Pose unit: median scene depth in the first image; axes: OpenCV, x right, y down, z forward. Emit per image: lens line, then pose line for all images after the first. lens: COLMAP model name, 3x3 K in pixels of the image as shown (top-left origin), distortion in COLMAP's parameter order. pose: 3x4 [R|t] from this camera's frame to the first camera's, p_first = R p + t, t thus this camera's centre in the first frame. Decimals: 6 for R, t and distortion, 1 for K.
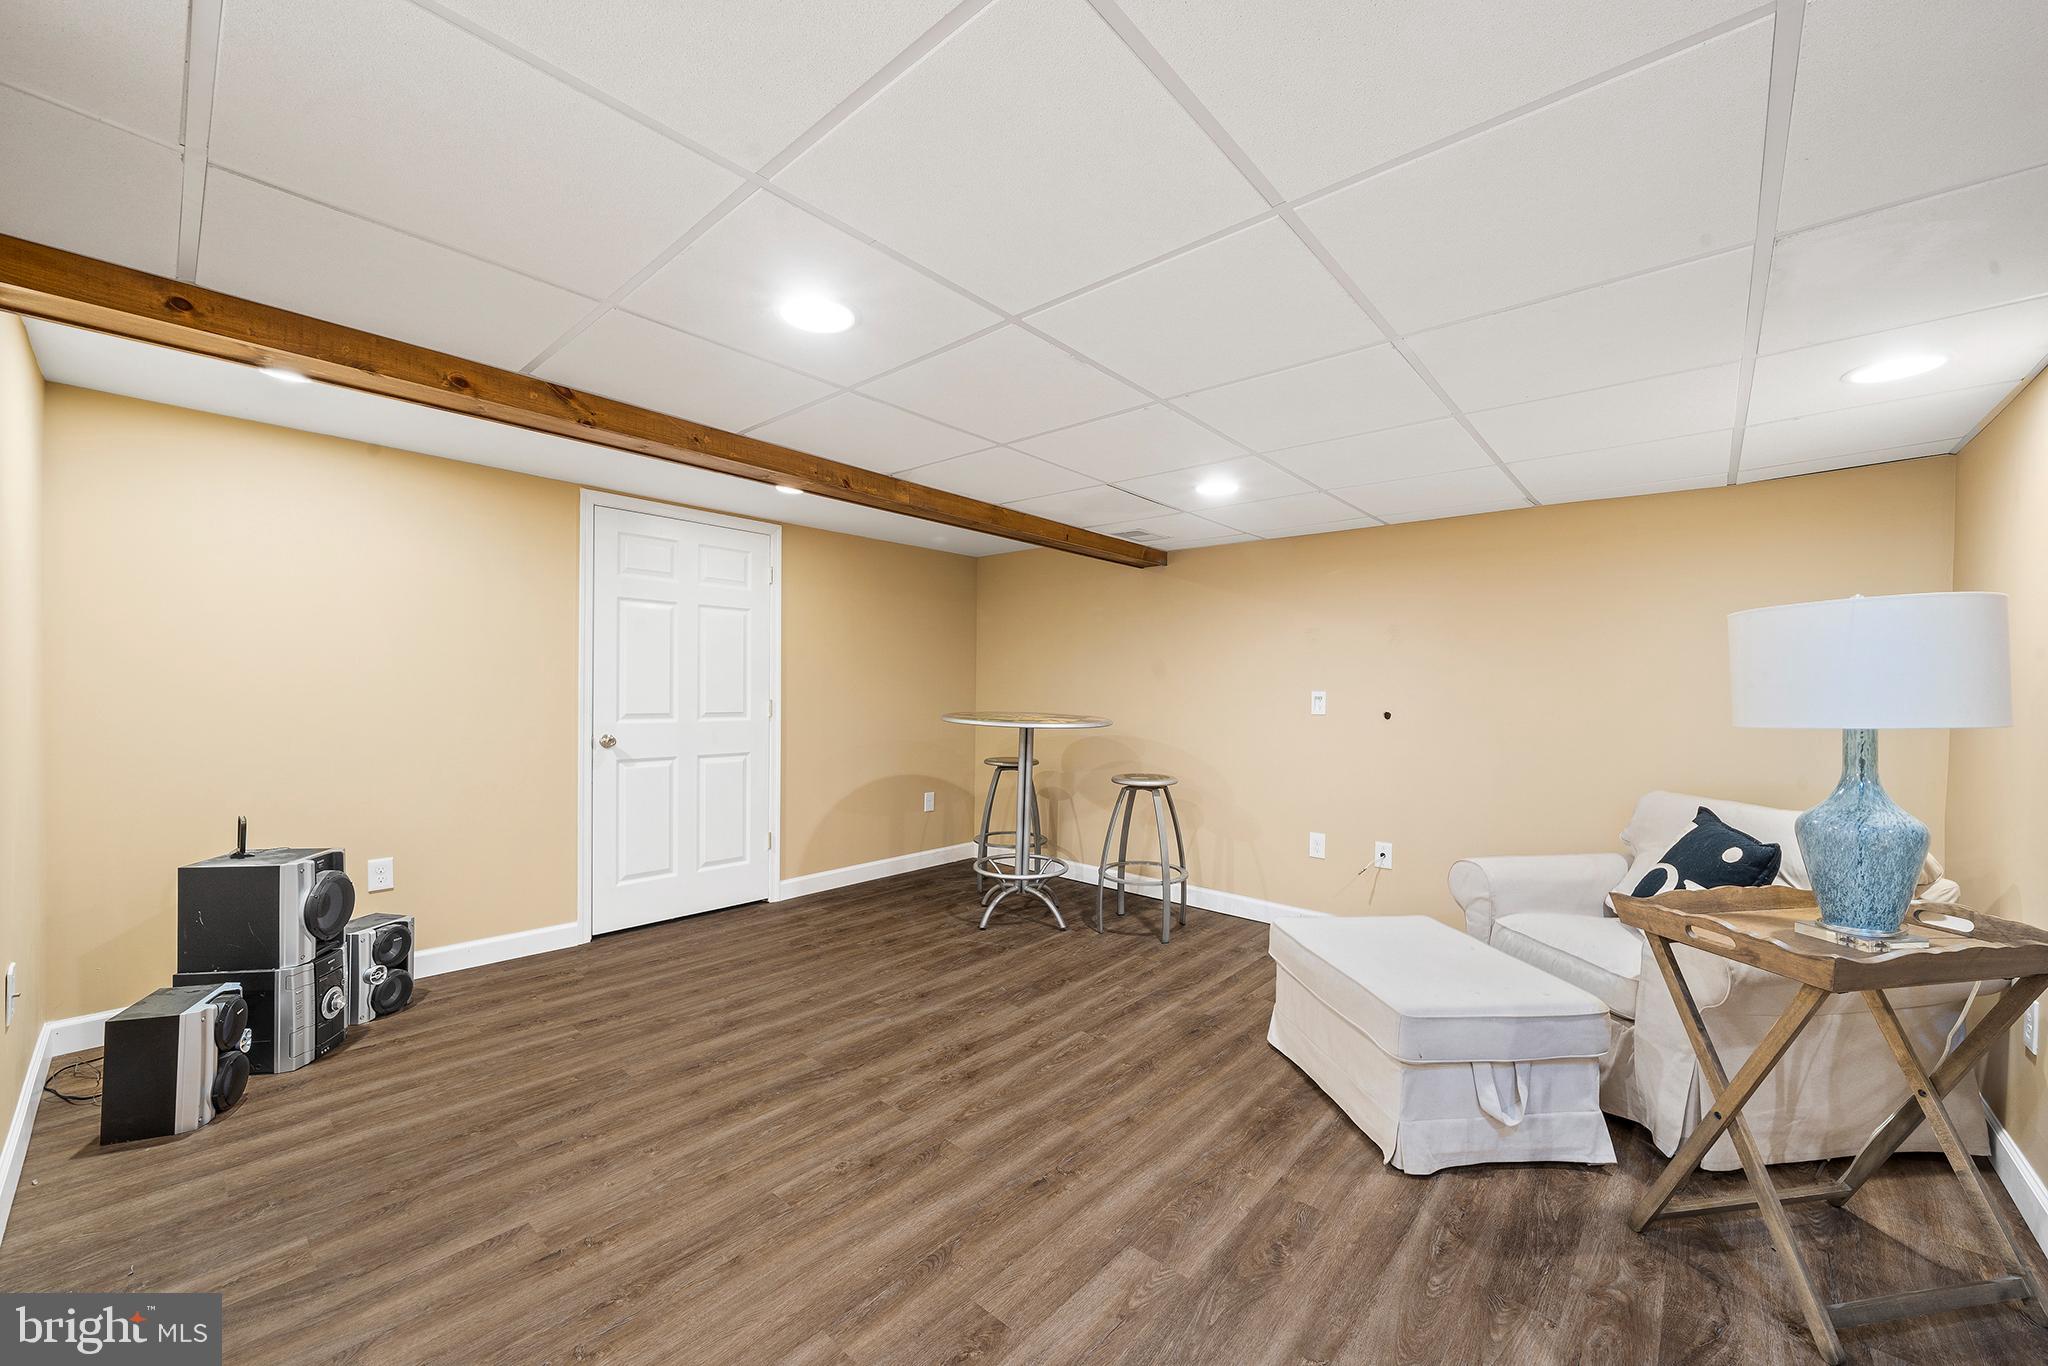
lens RADIAL K [[780.0, 0, 1029.5], [0, 780.0, 697.4], [0, 0, 1]] dist [-0.006428, 0.000077]
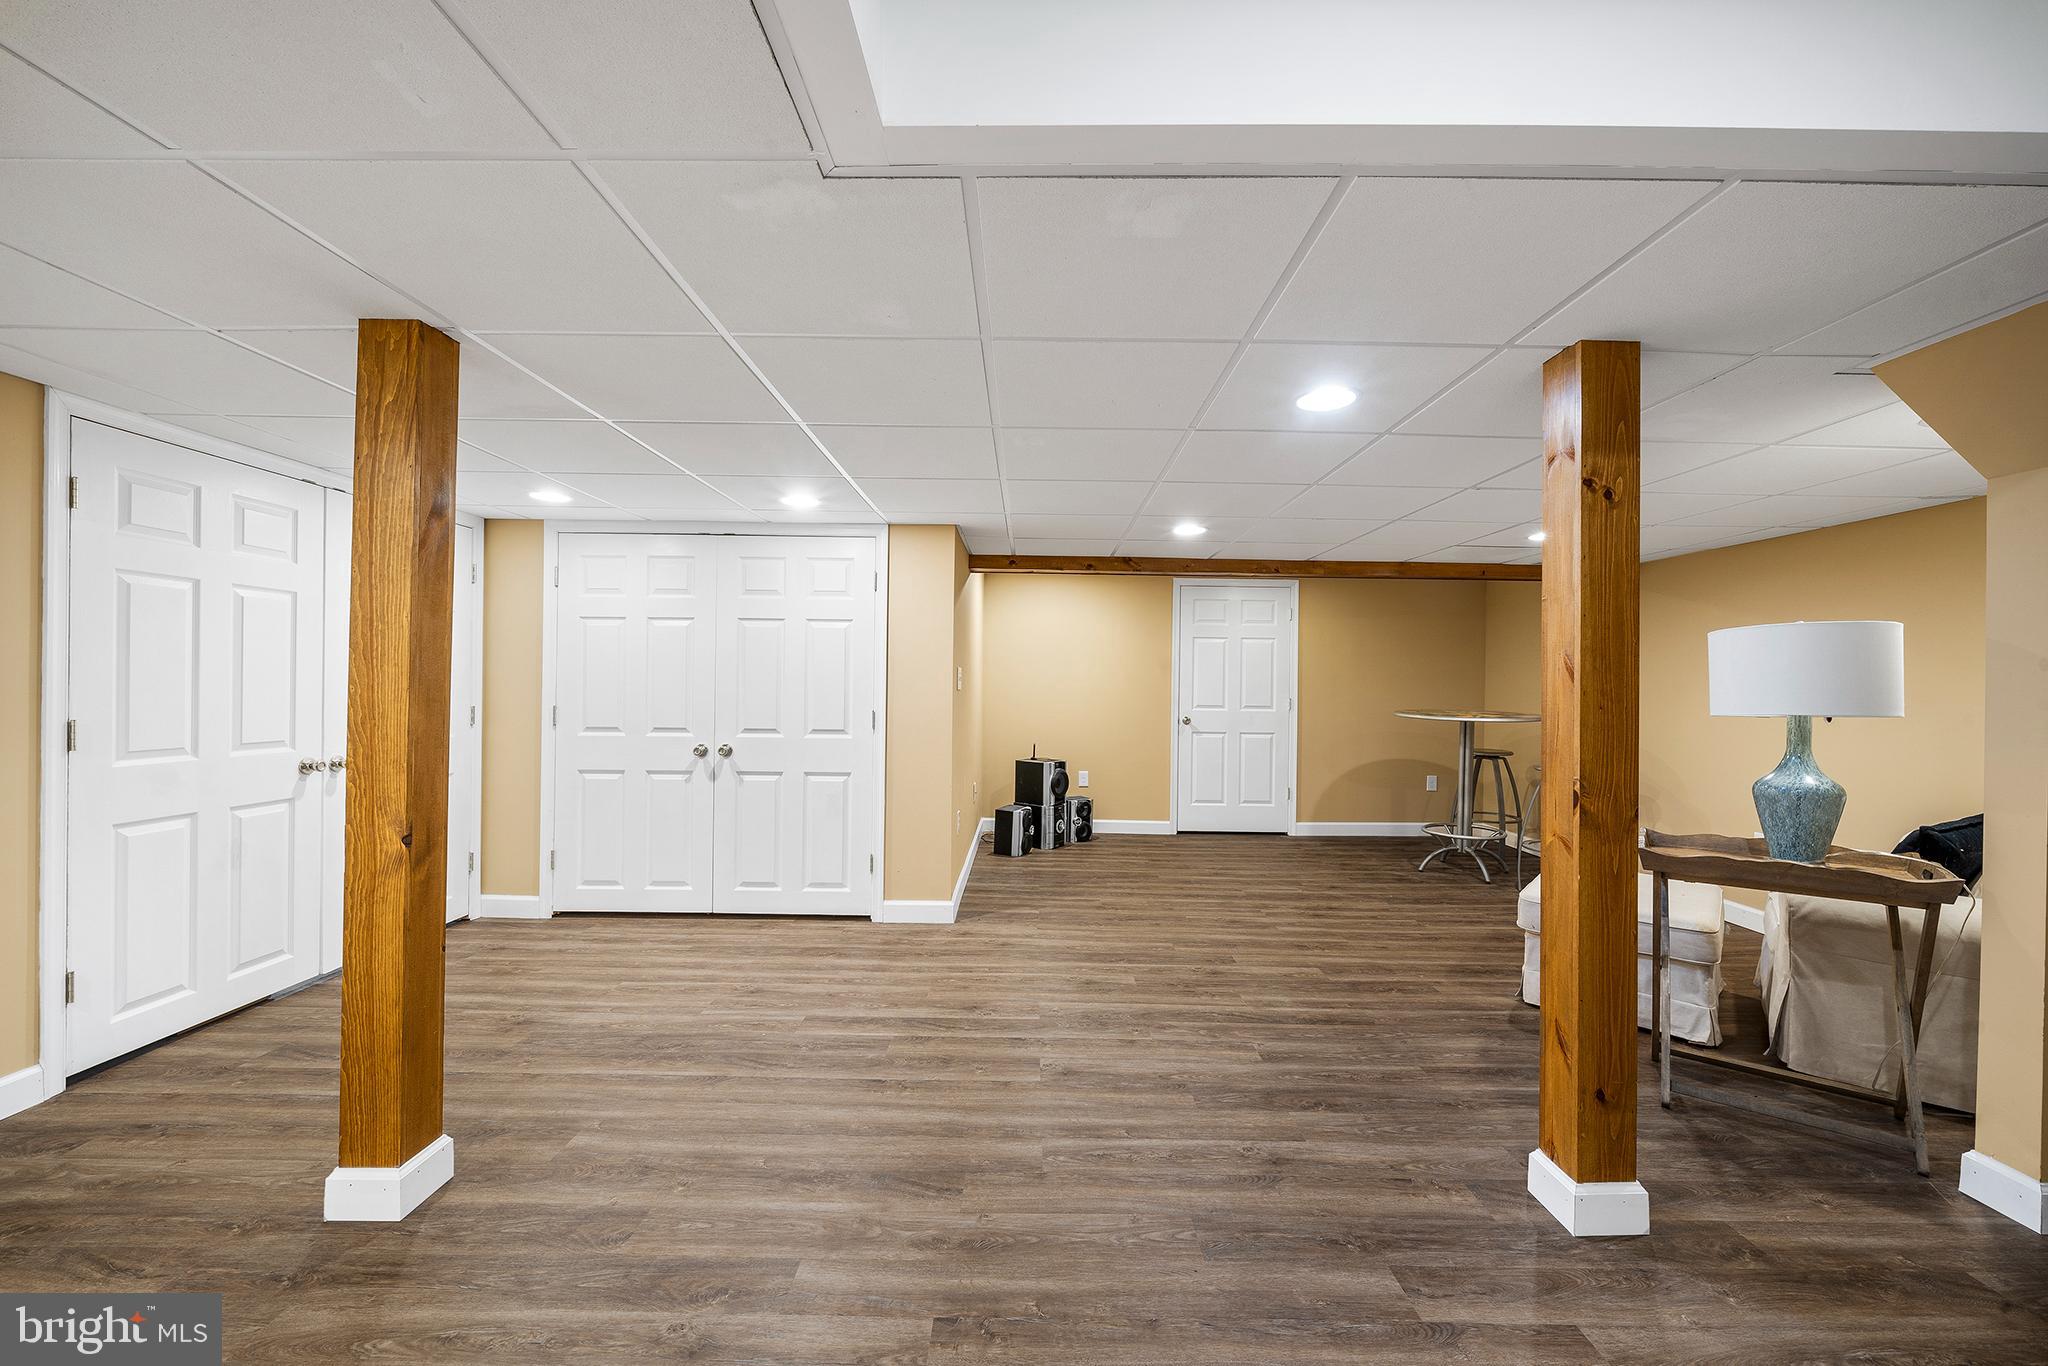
lens RADIAL K [[780.0, 0, 1027.4], [0, 780.0, 685.3], [0, 0, 1]] dist [-0.006428, 0.000077]
pose [[0.659921, -0.003987, -0.751325, 0.731309], [-0.012067, 0.999801, -0.015904, 0.013781], [0.751238, 0.019561, 0.659741, -0.571687]]
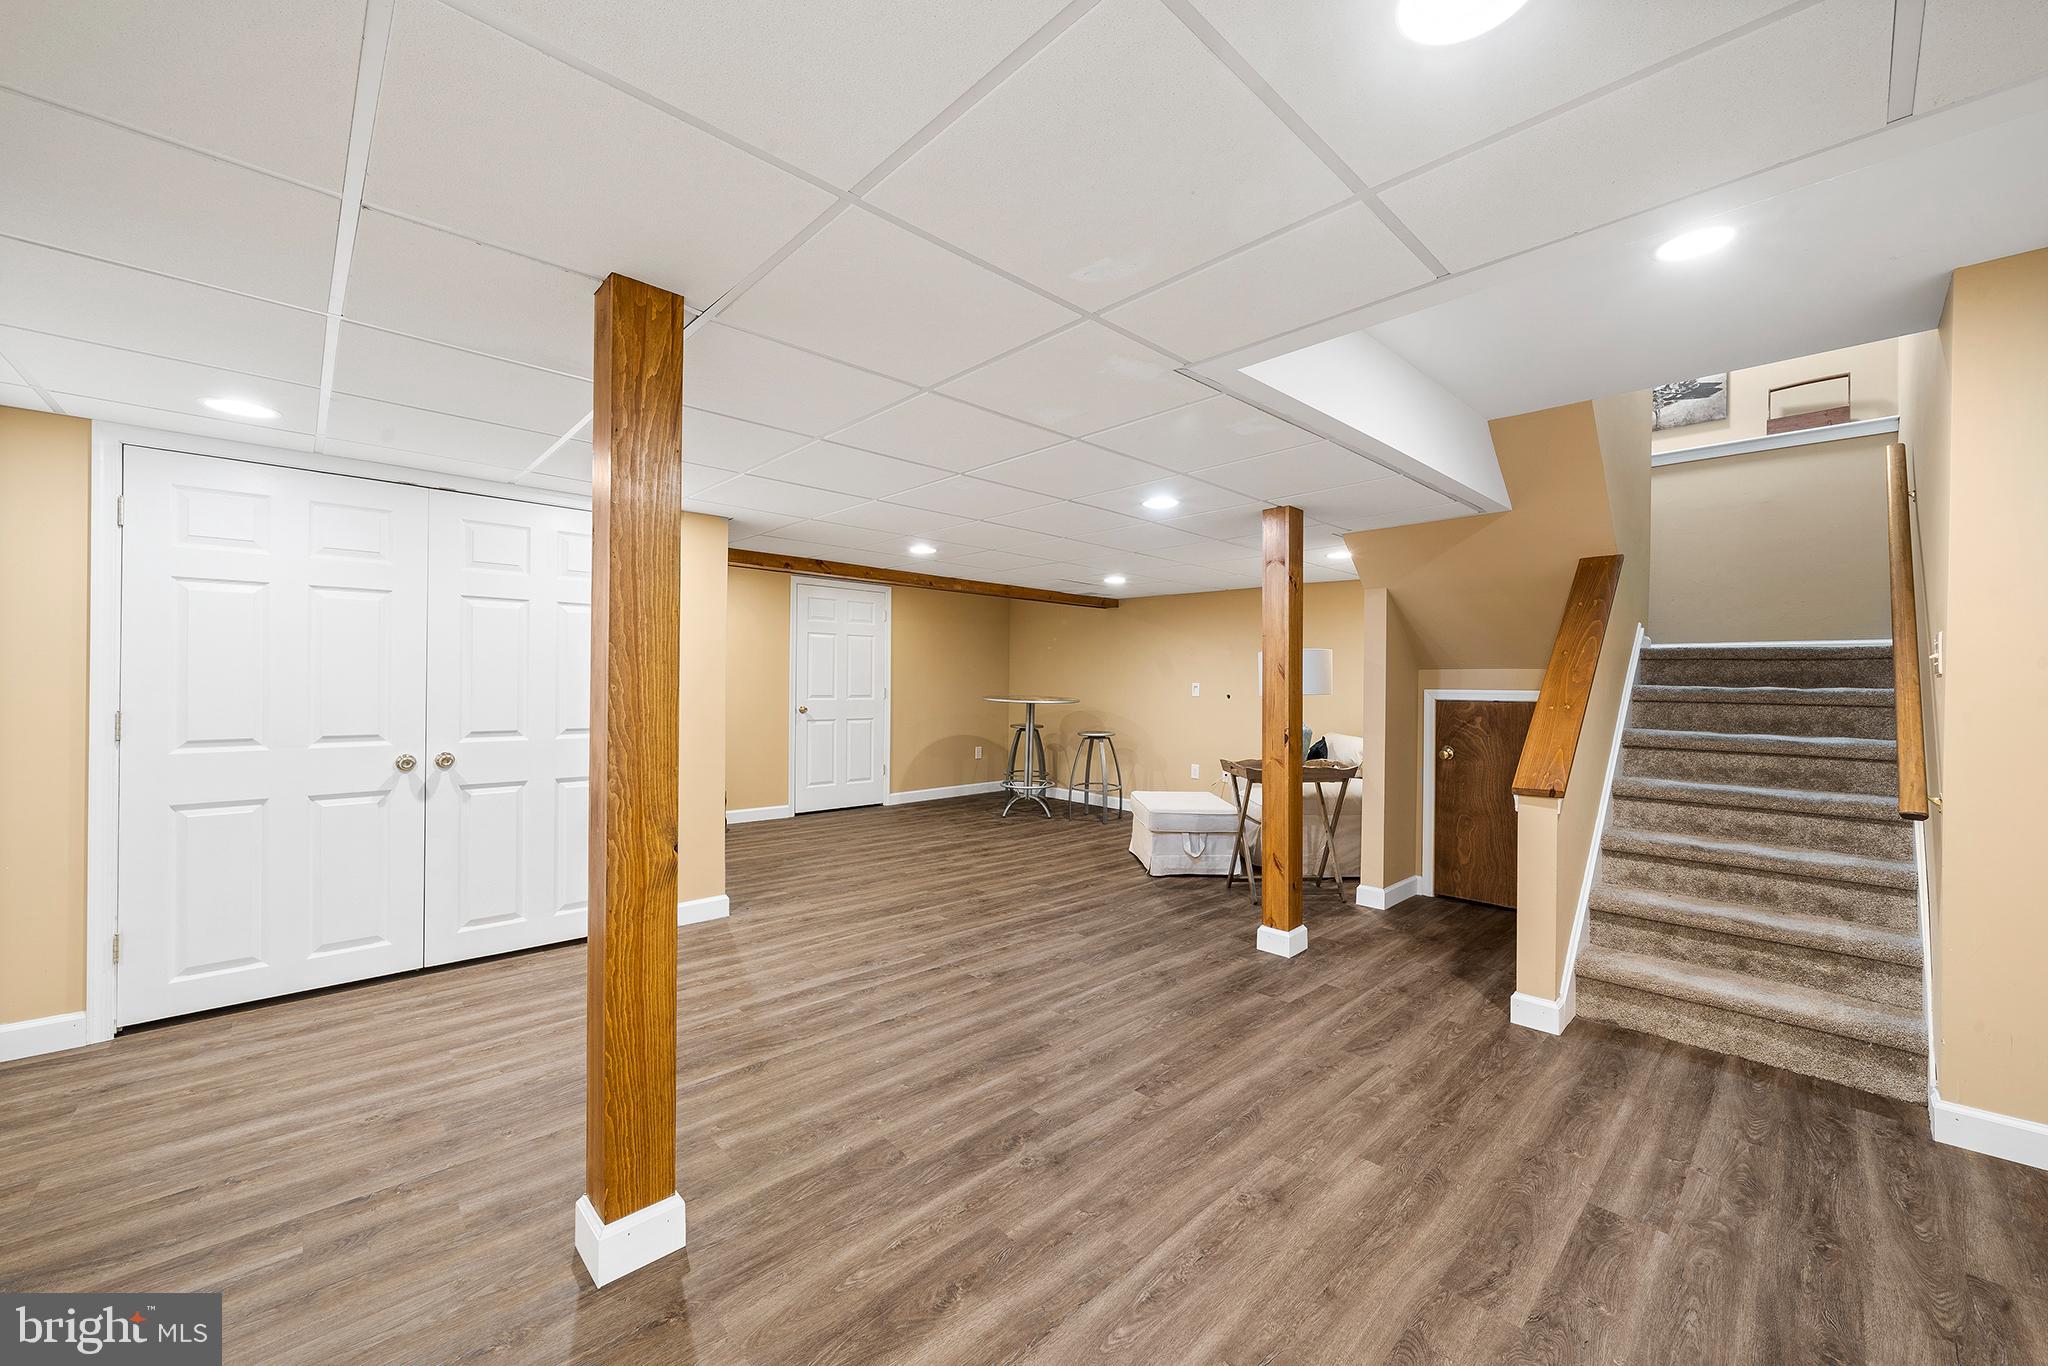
lens RADIAL K [[780.0, 0, 1033.0], [0, 780.0, 678.8], [0, 0, 1]] dist [-0.006428, 0.000077]
pose [[0.996275, -0.001520, -0.086225, 0.233083], [0.000195, 0.999882, -0.015377, 0.015393], [0.086238, 0.015303, 0.996157, -1.121455]]
